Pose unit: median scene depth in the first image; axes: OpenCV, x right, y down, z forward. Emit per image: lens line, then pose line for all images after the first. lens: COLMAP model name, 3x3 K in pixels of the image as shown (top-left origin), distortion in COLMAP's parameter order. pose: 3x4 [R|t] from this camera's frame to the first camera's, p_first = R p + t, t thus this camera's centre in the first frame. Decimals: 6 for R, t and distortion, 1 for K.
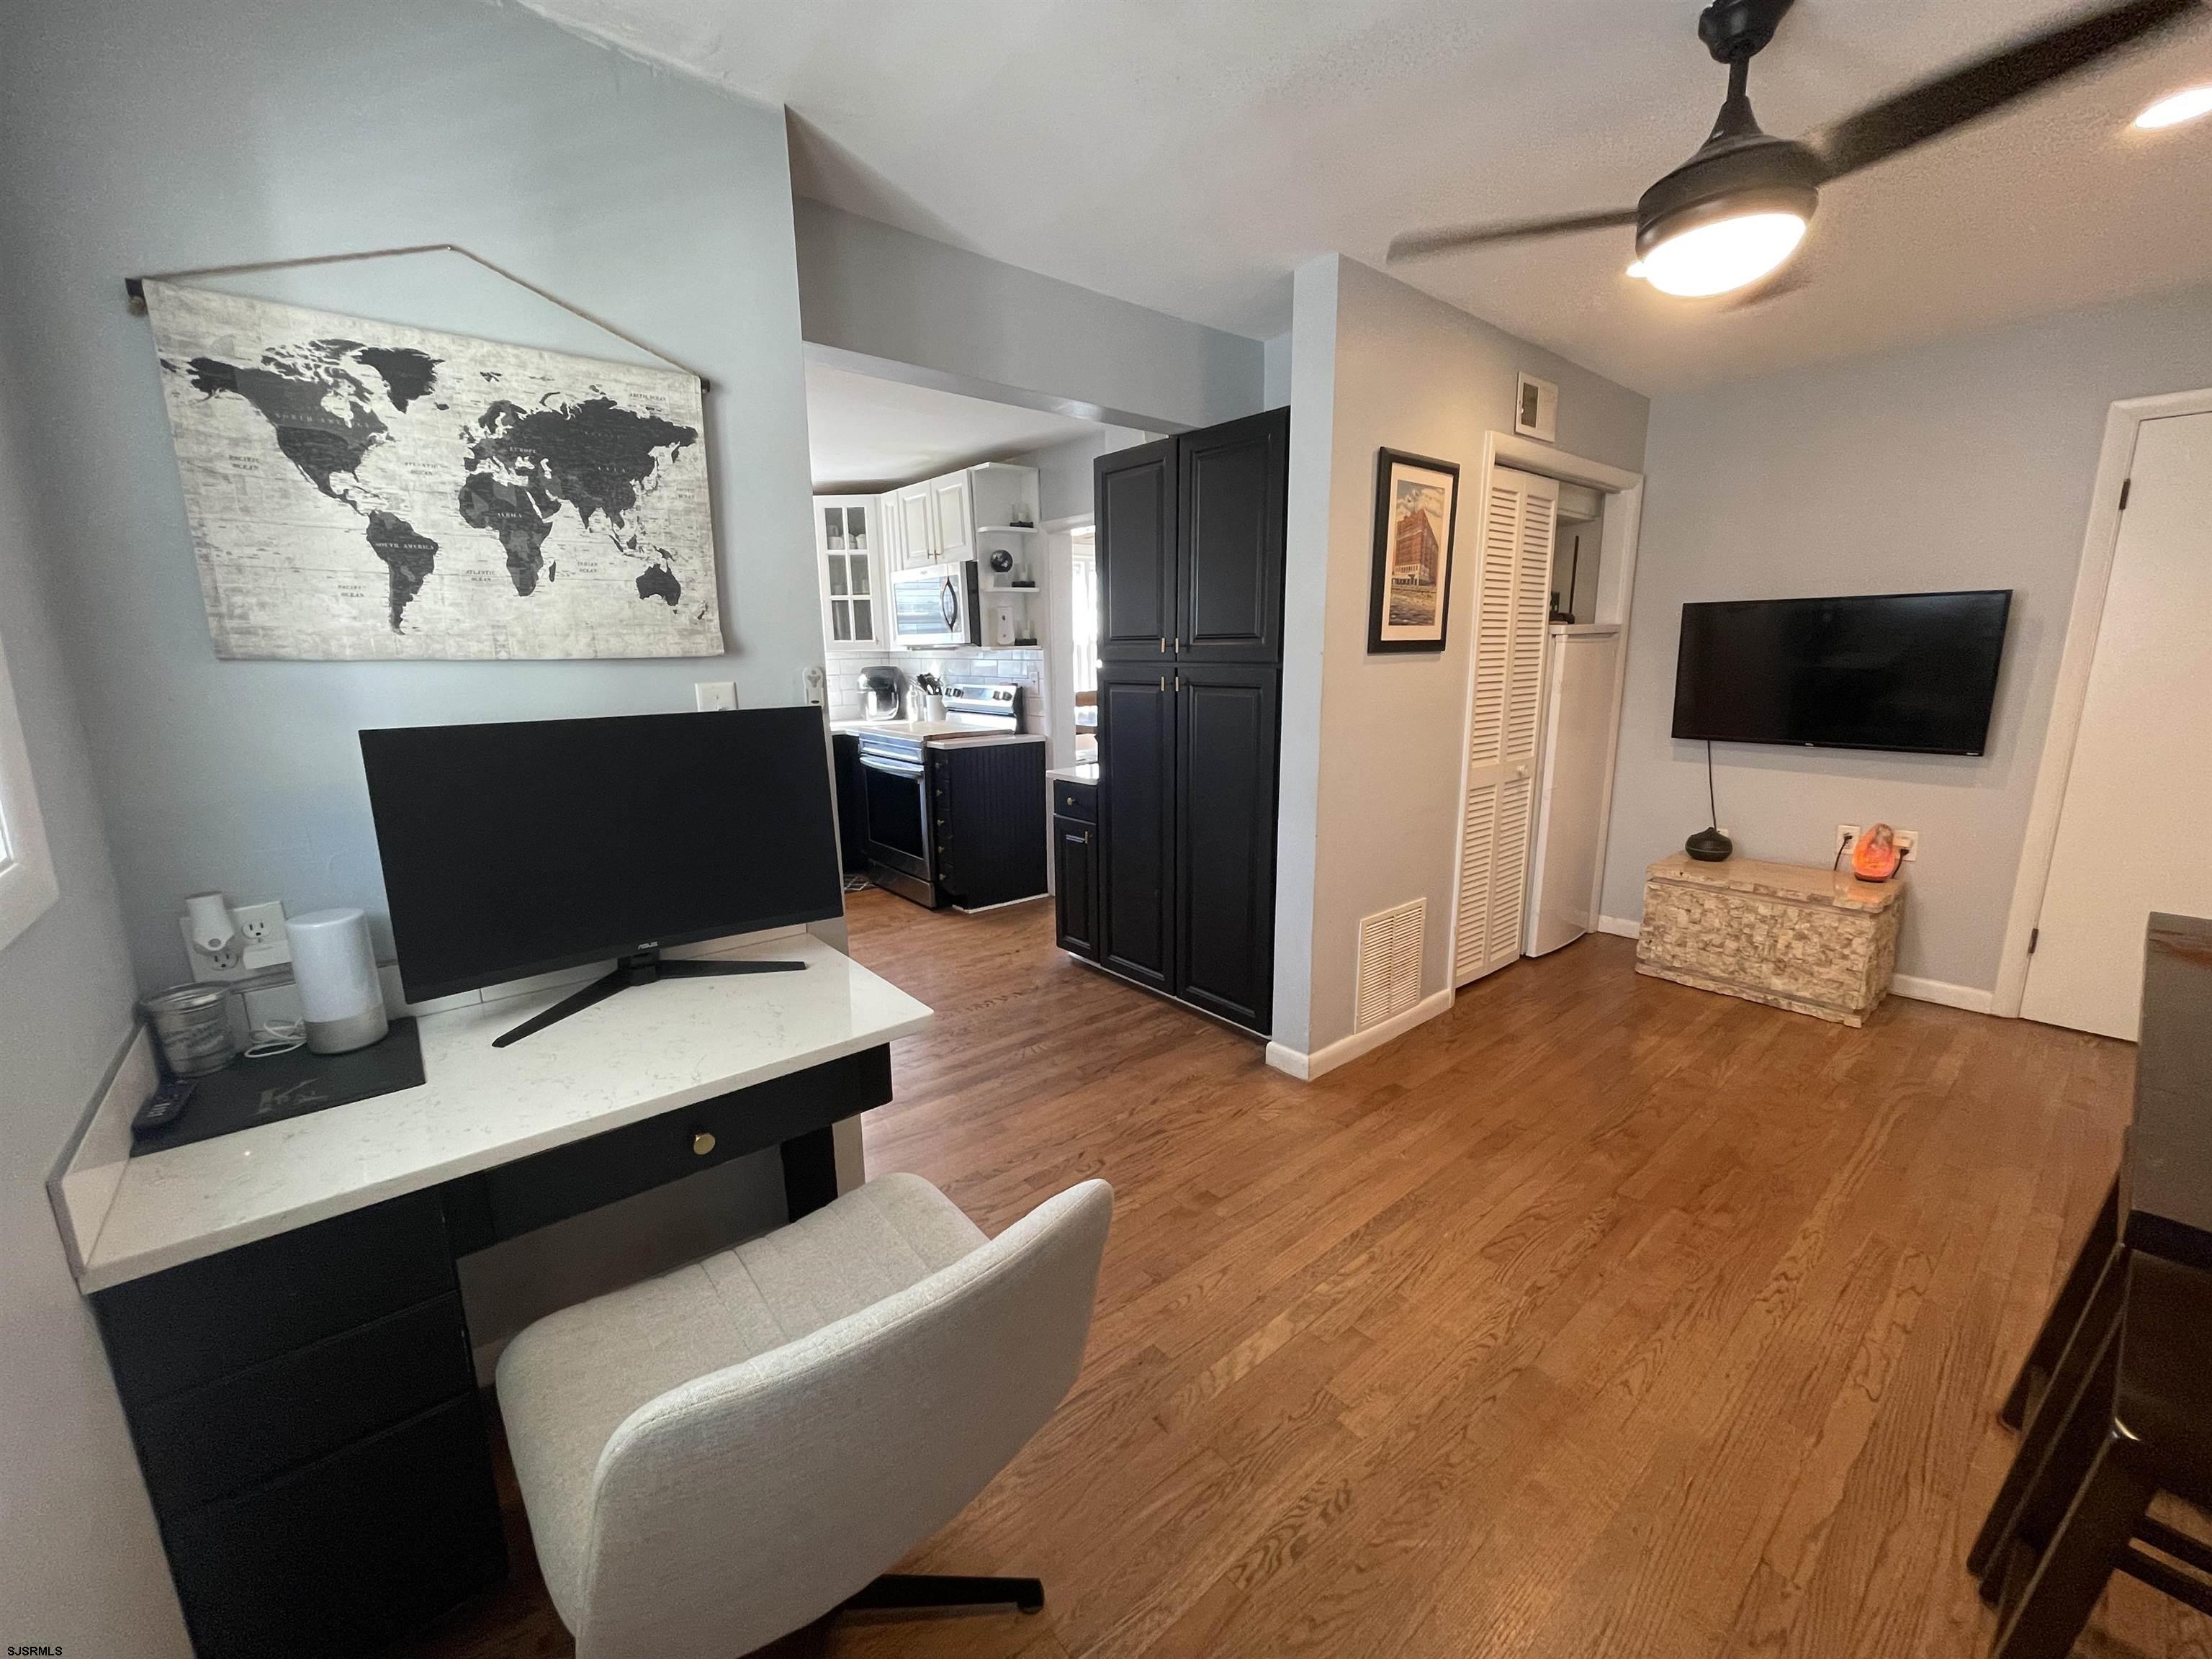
lens RADIAL K [[889.4, 0, 1112.5], [0, 889.4, 826.7], [0, 0, 1]] dist [-0.003449, 0.001868]
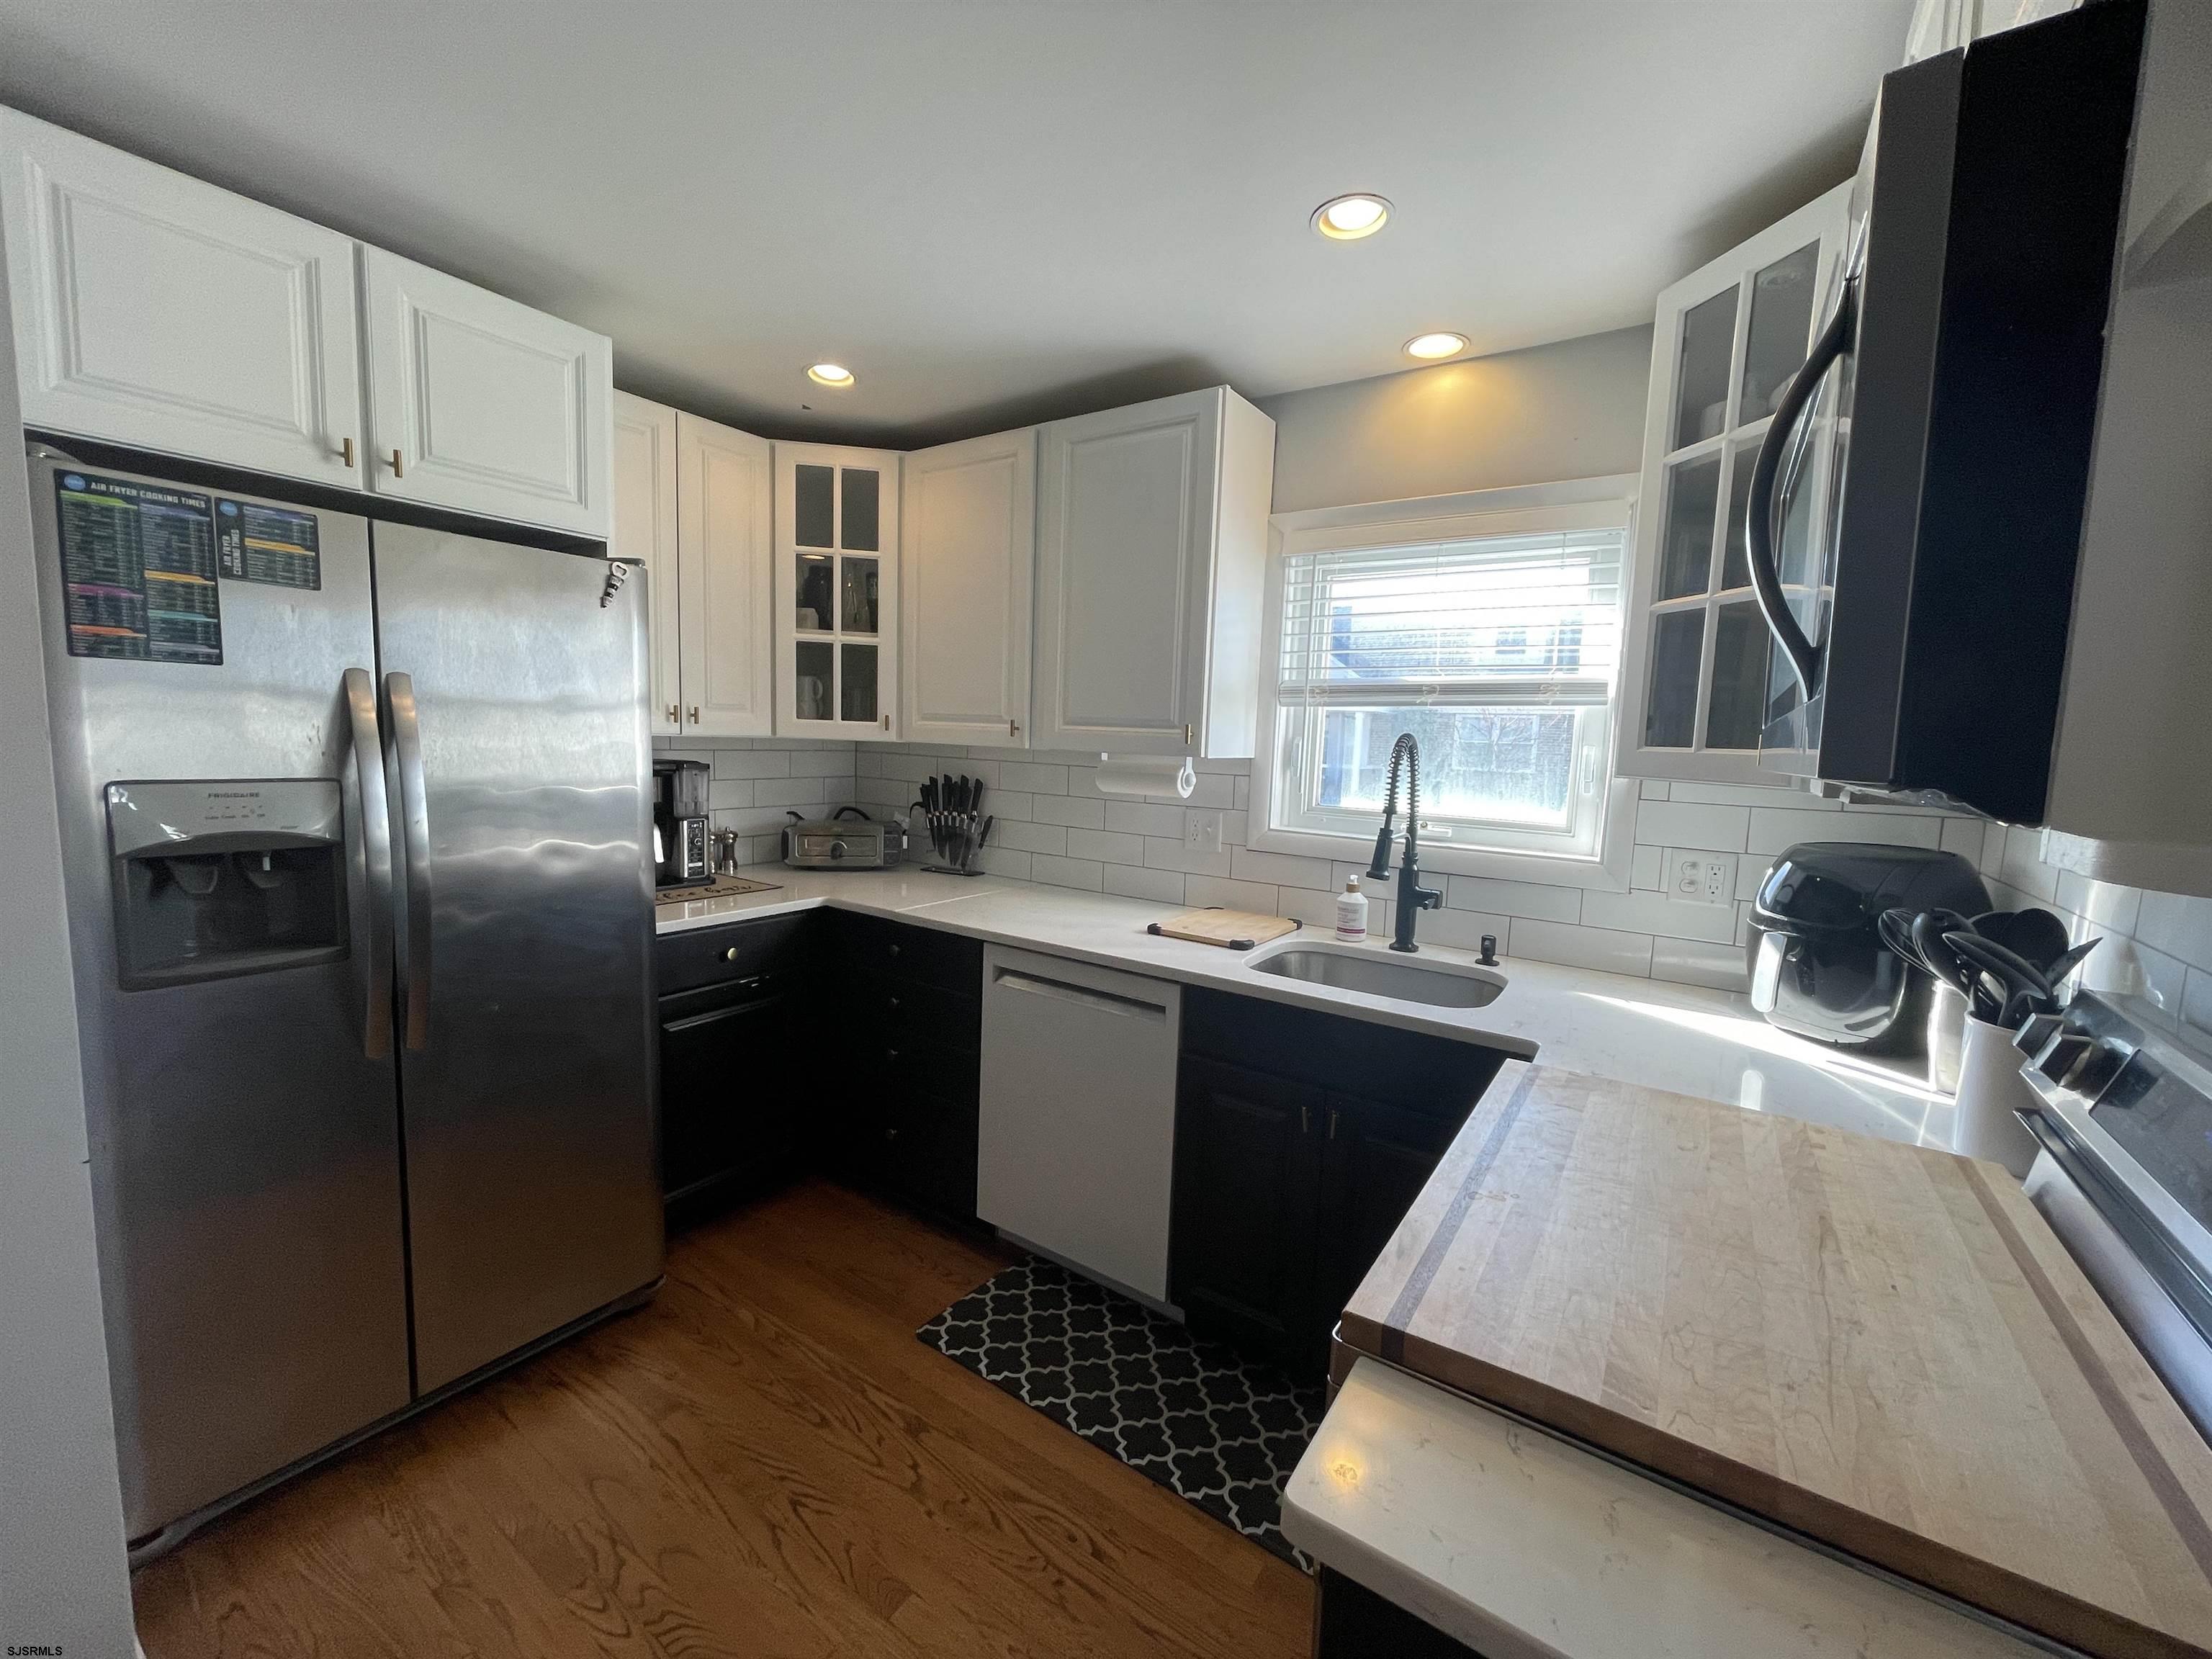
lens RADIAL K [[889.4, 0, 1100.9], [0, 889.4, 830.0], [0, 0, 1]] dist [-0.003449, 0.001868]
pose [[0.259464, 0.126355, -0.957451, -0.072039], [-0.237140, 0.969387, 0.063667, -0.173278], [0.936185, 0.210531, 0.281485, 0.821695]]
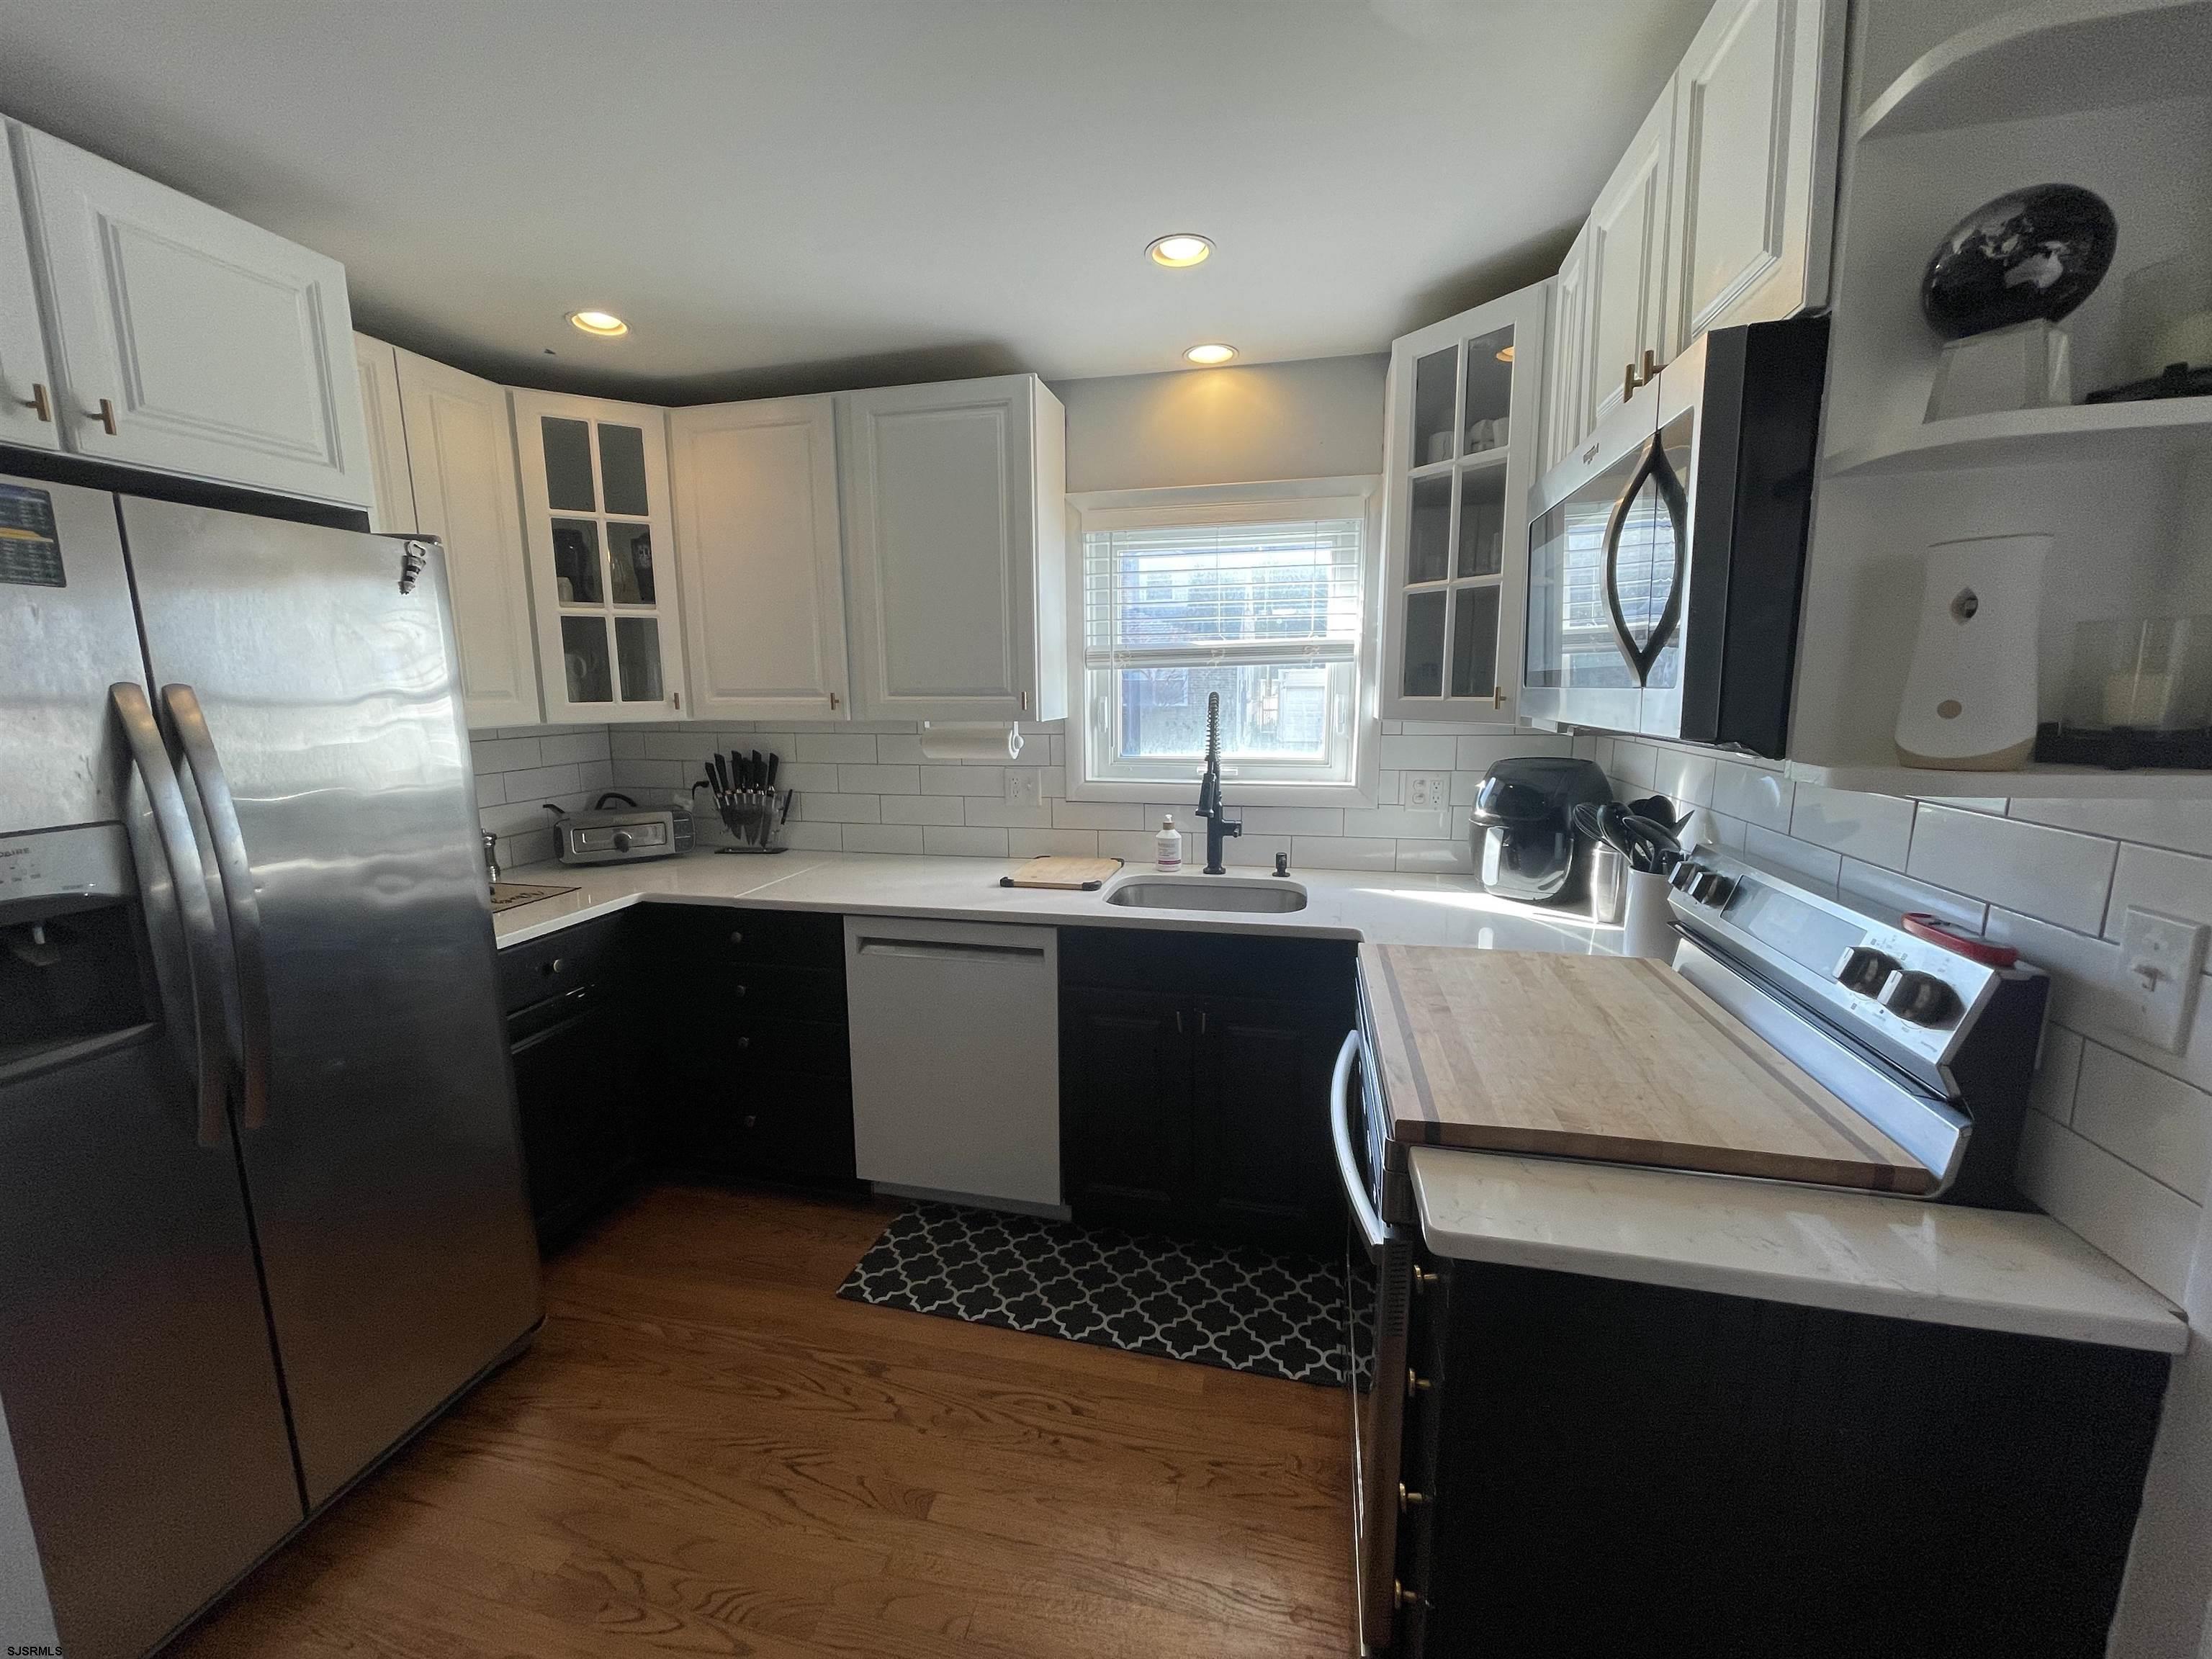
lens RADIAL K [[889.4, 0, 1098.7], [0, 889.4, 828.9], [0, 0, 1]] dist [-0.003449, 0.001868]
pose [[0.592568, 0.137956, -0.793619, -0.075301], [-0.163980, 0.985254, 0.048830, -0.163198], [0.788653, 0.101203, 0.606452, 0.721969]]
